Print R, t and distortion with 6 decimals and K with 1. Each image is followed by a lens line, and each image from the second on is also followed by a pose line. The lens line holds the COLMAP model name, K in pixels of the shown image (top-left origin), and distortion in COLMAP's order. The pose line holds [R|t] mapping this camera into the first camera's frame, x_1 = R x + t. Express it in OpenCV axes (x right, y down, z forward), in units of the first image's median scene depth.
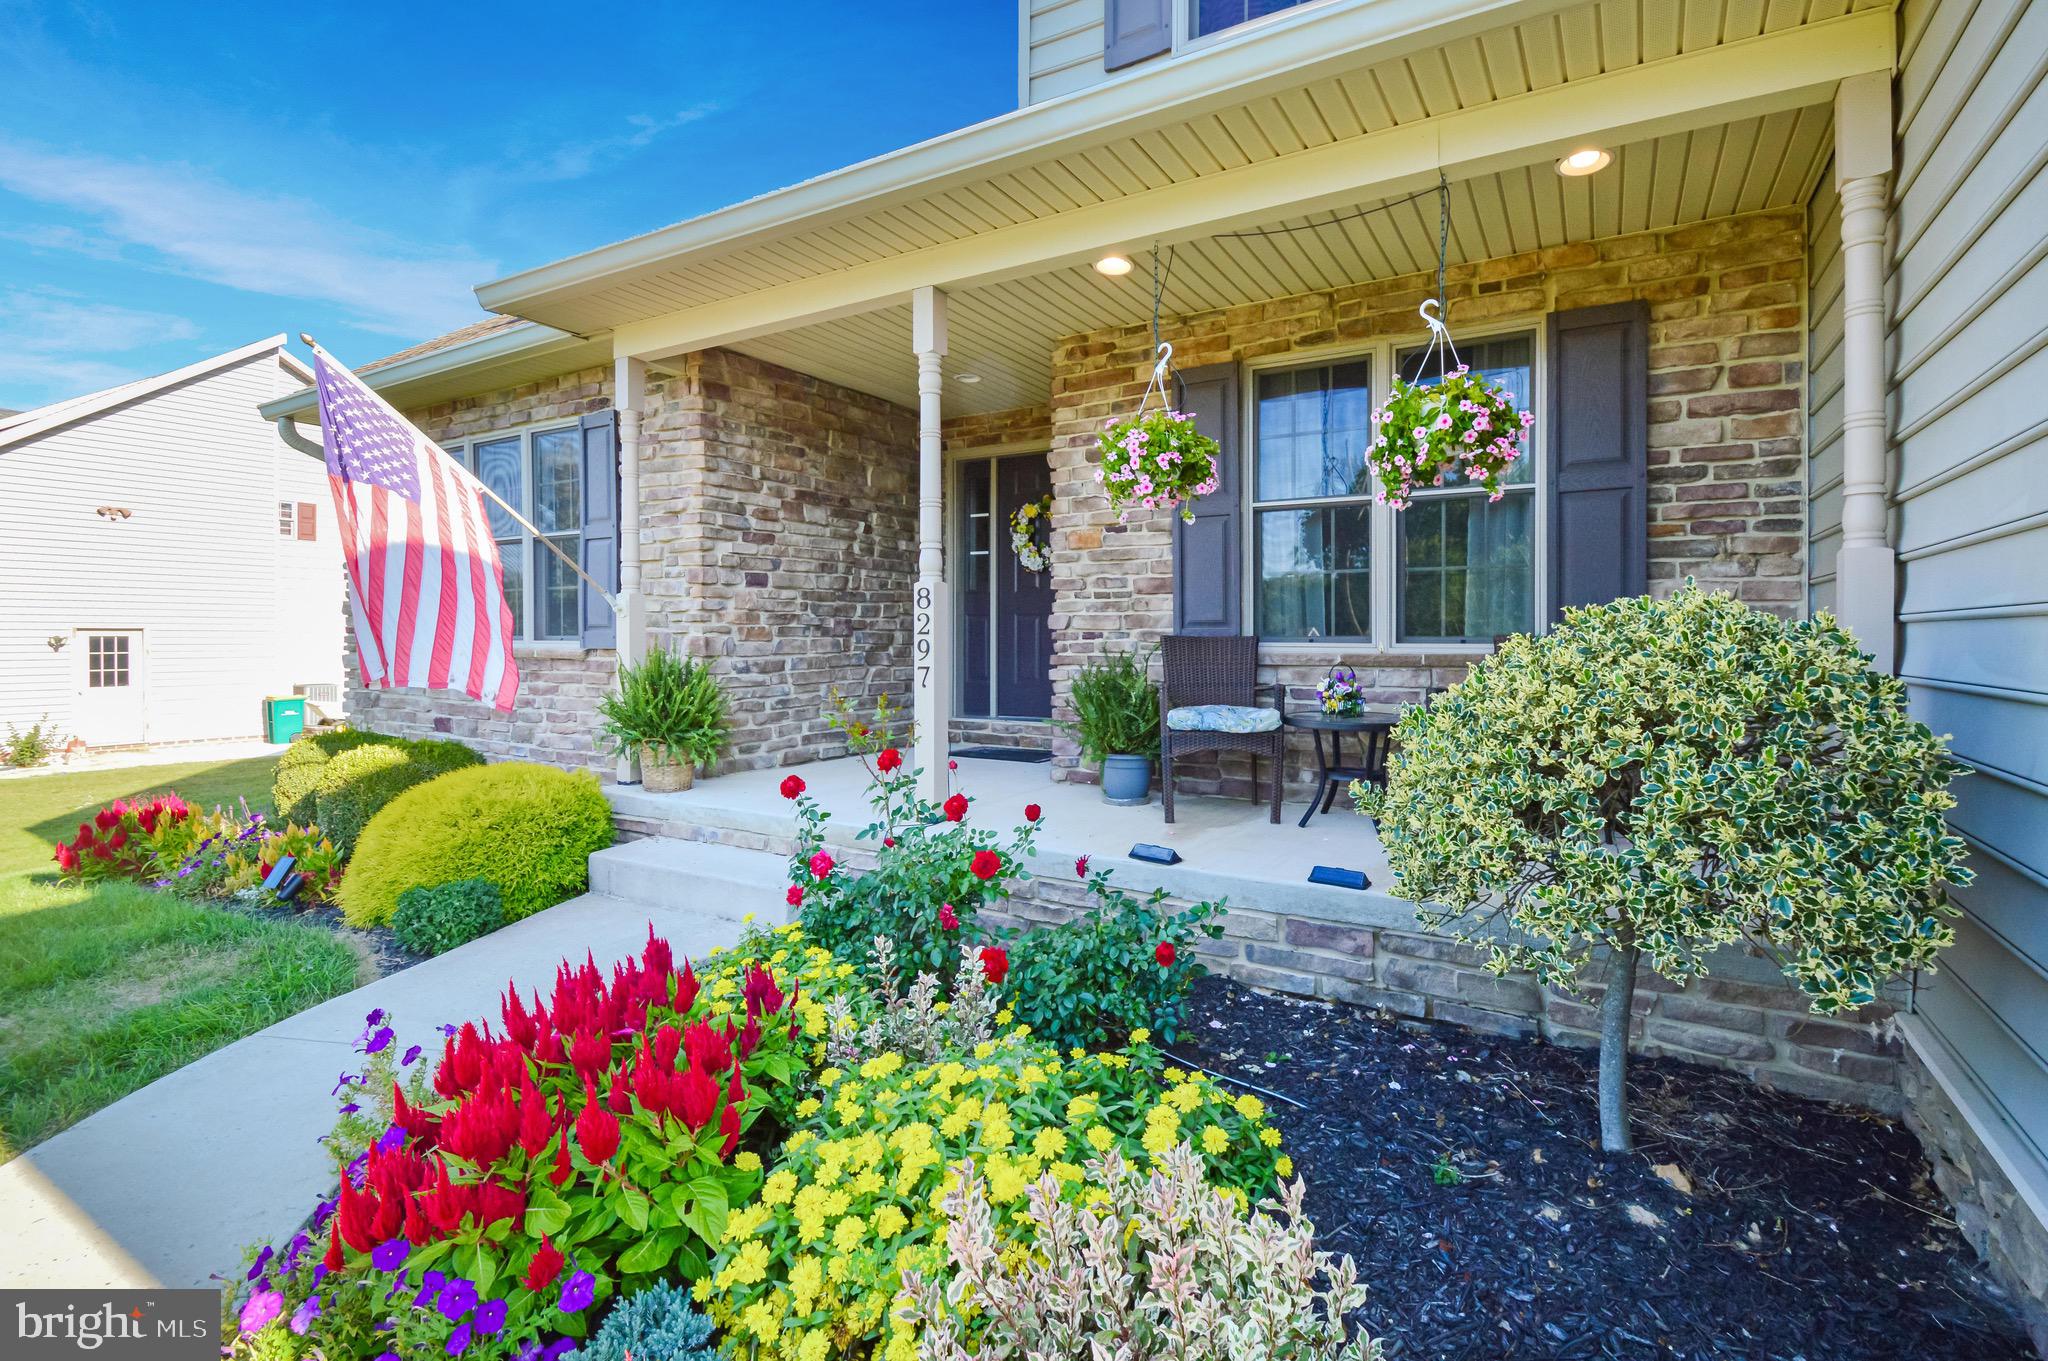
lens RADIAL K [[932.3, 0, 1079.4], [0, 932.3, 661.0], [0, 0, 1]] dist [0.002008, -0.014024]
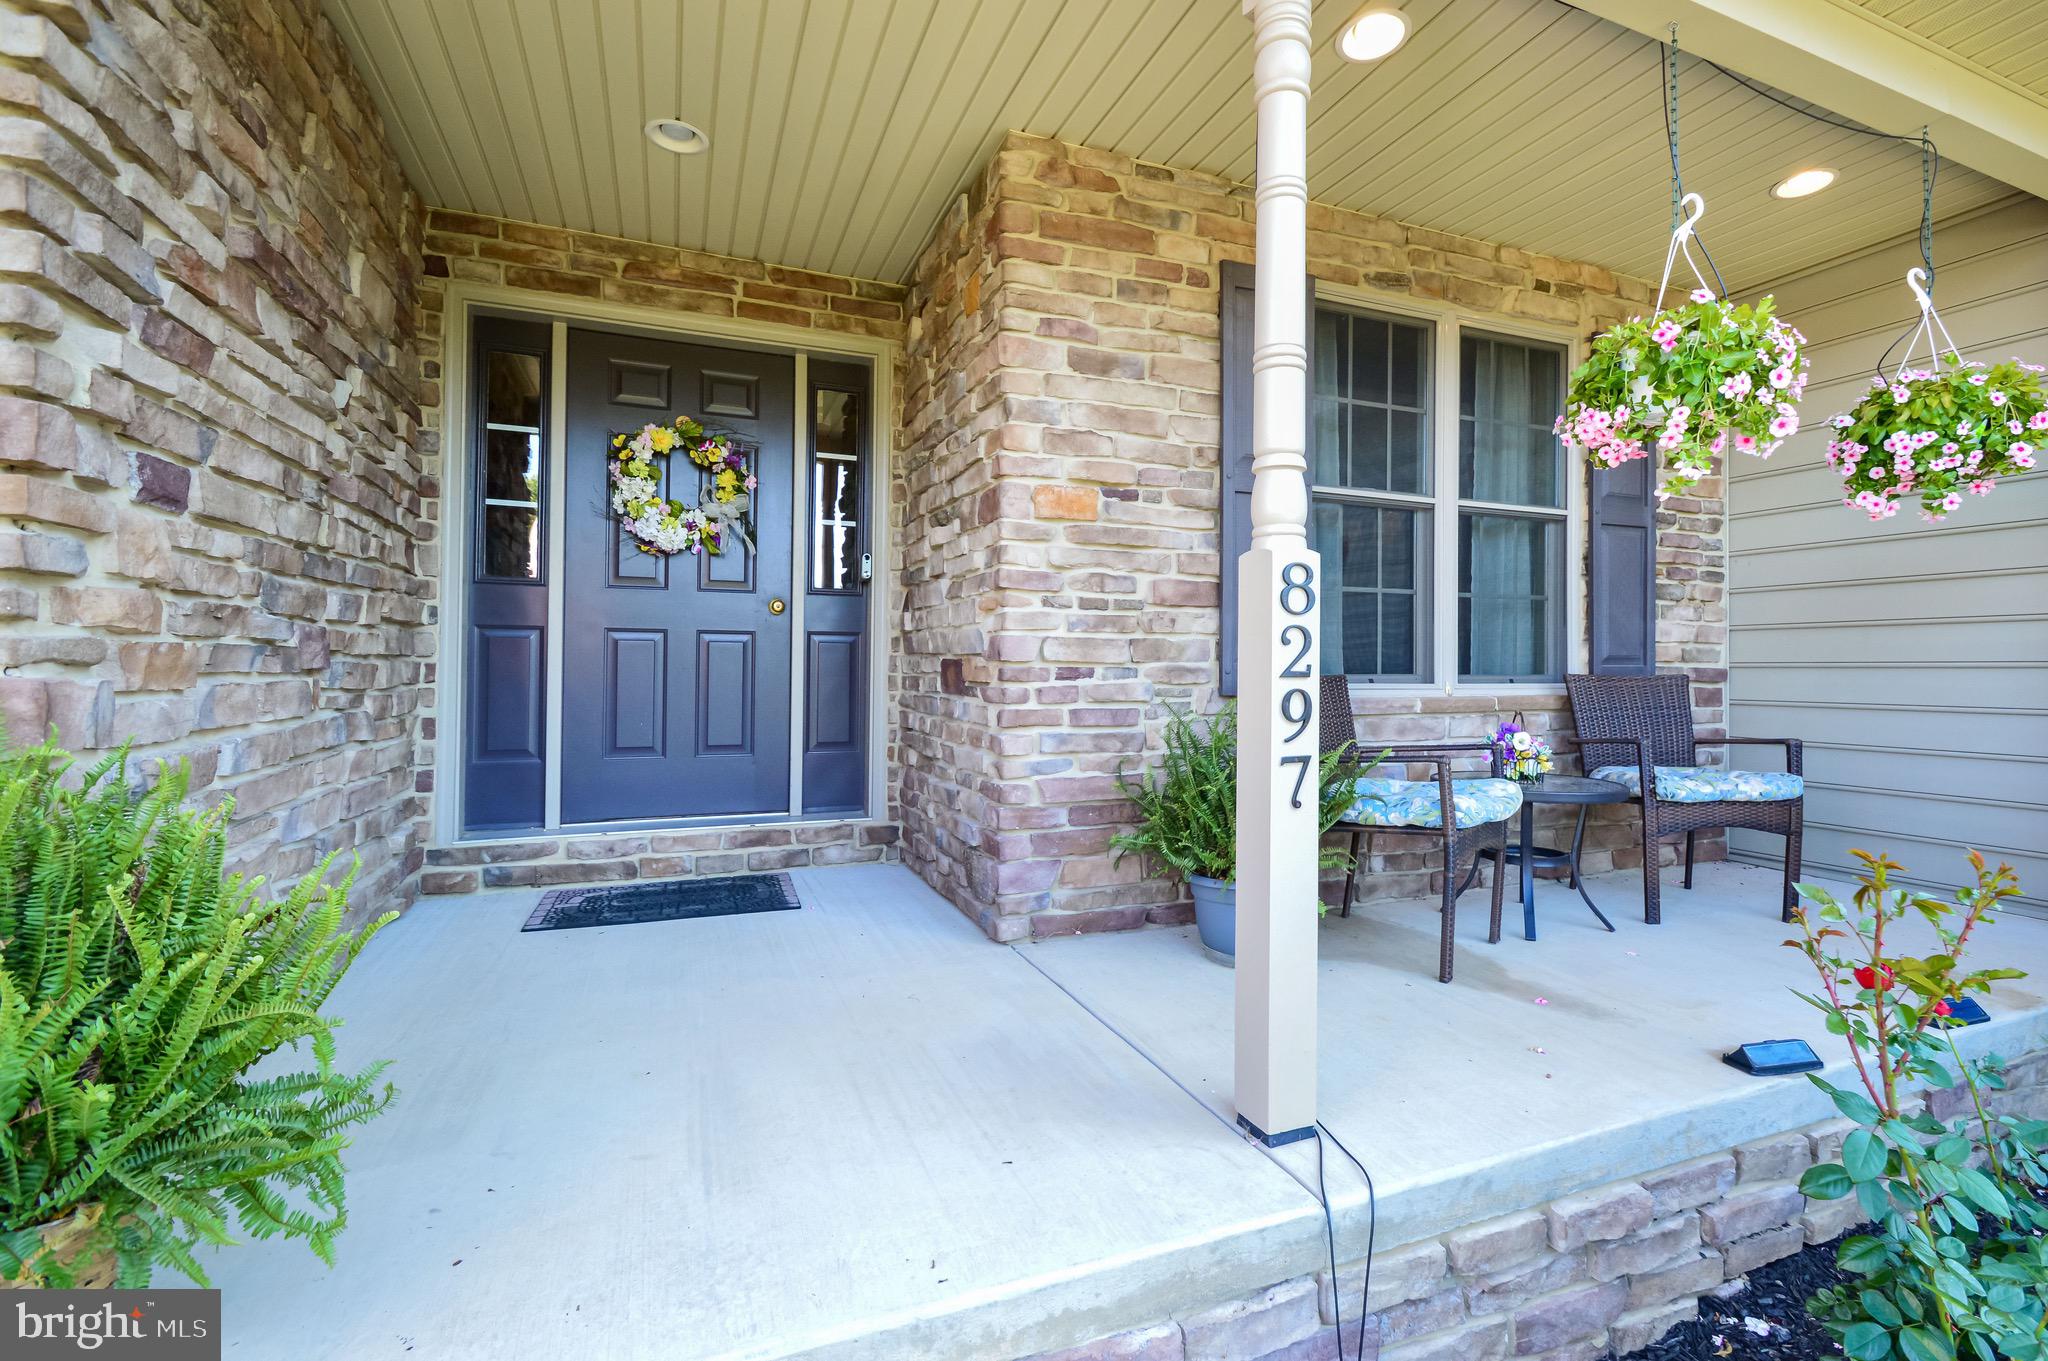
lens RADIAL K [[909.4, 0, 1034.2], [0, 909.4, 665.0], [0, 0, 1]] dist [0.015940, -0.018015]
pose [[0.629495, 0.004267, 0.776993, -0.469780], [0.014863, 0.999736, -0.017531, -0.024568], [-0.776862, 0.022584, 0.629266, 0.719277]]
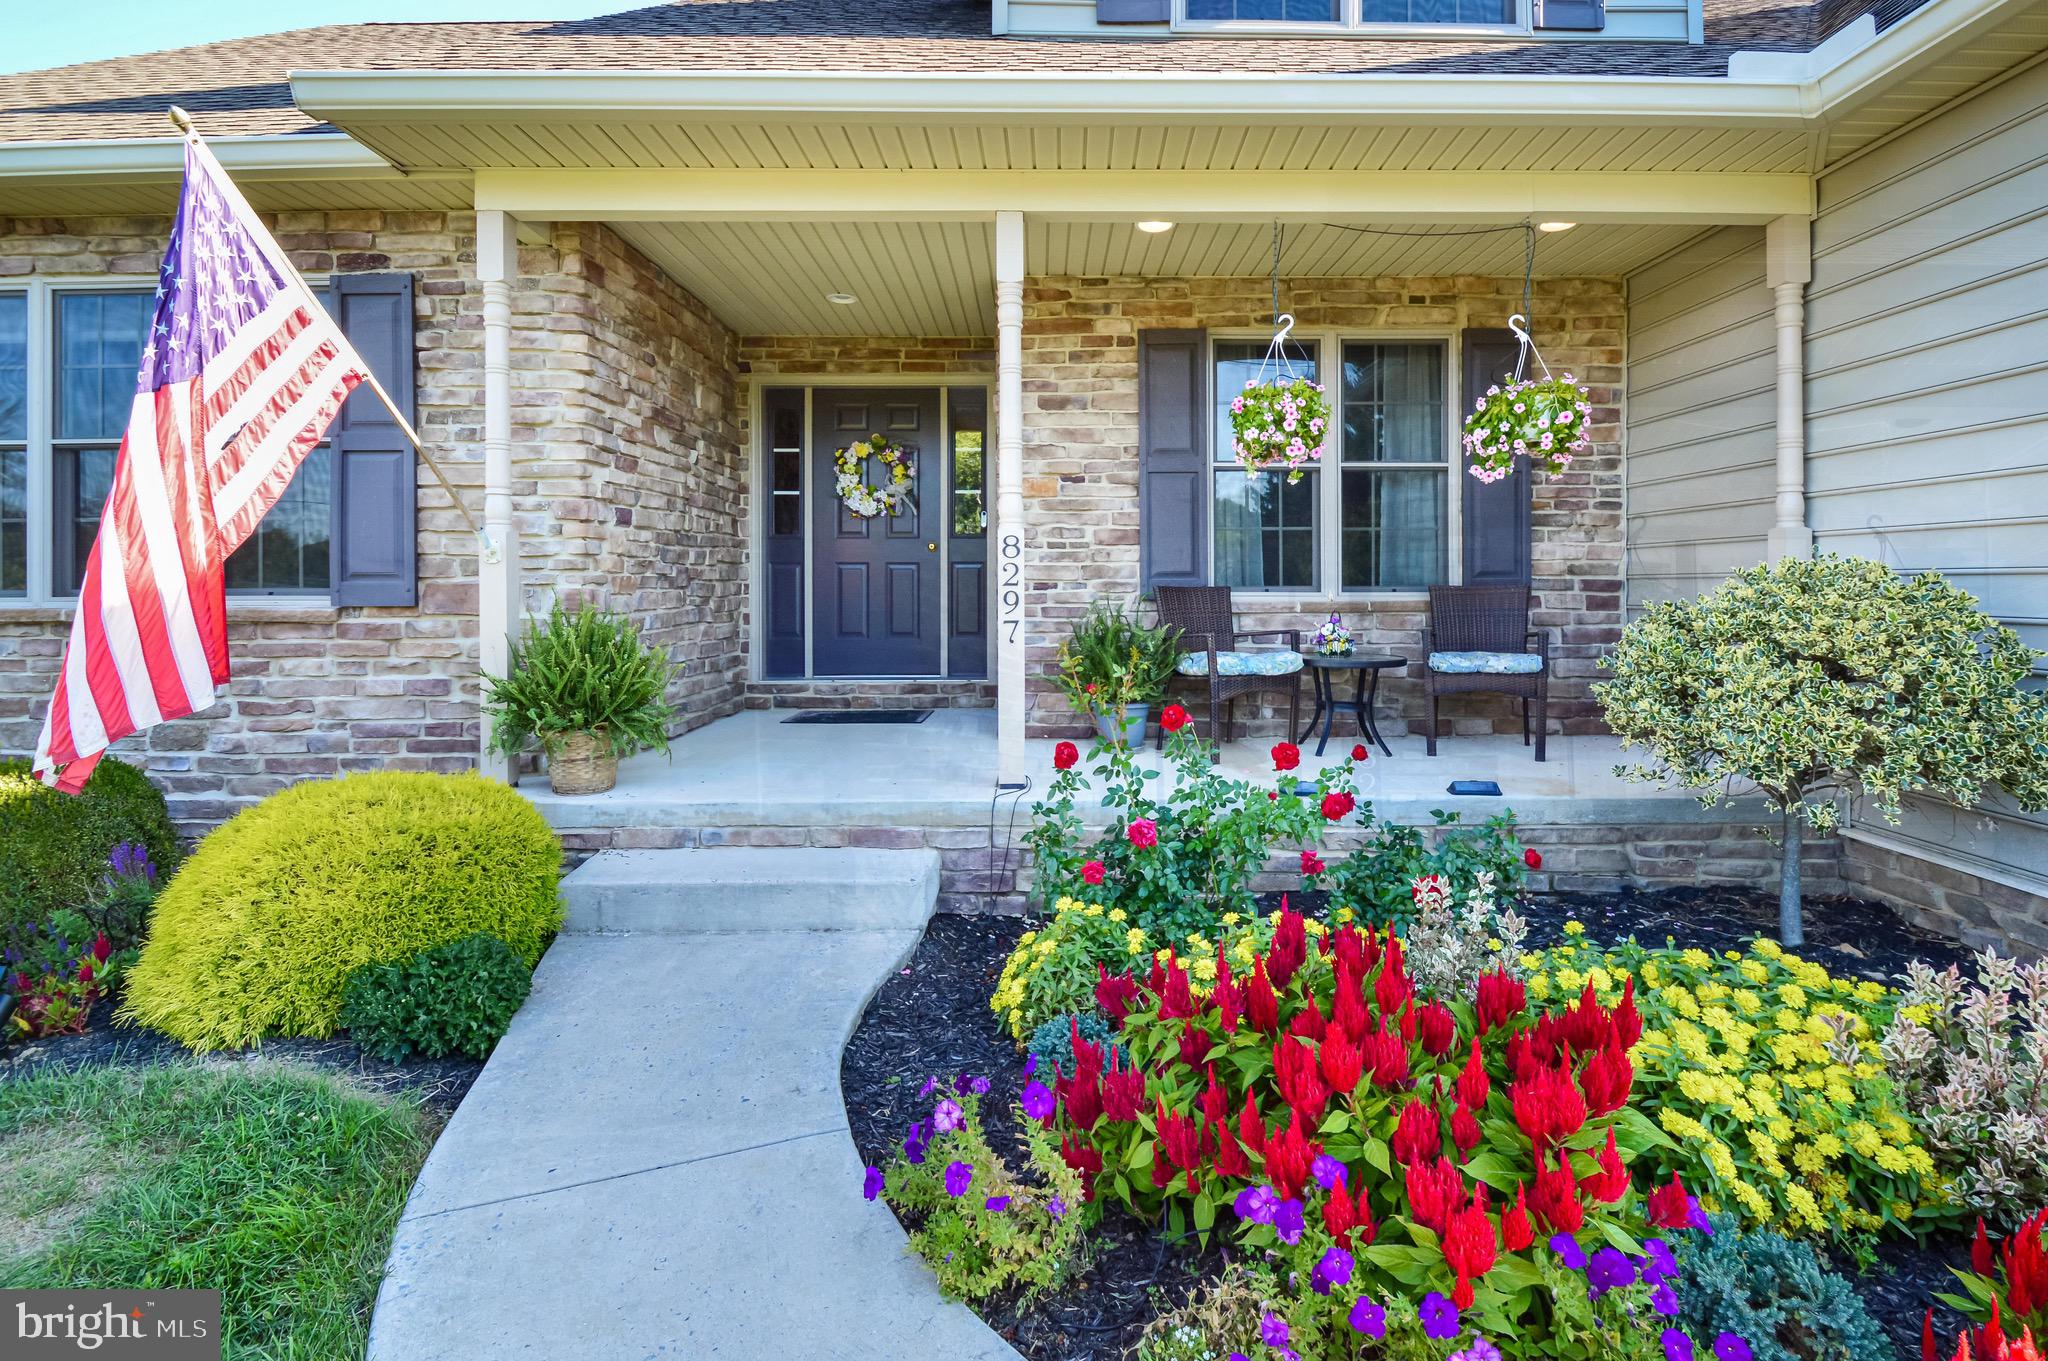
lens RADIAL K [[957.0, 0, 1049.8], [0, 957.0, 610.6], [0, 0, 1]] dist [-0.004039, -0.000355]
pose [[0.866702, -0.015625, 0.498581, -0.520791], [0.015562, 0.999870, 0.004283, -0.006299], [-0.498583, 0.004047, 0.866832, 0.135808]]
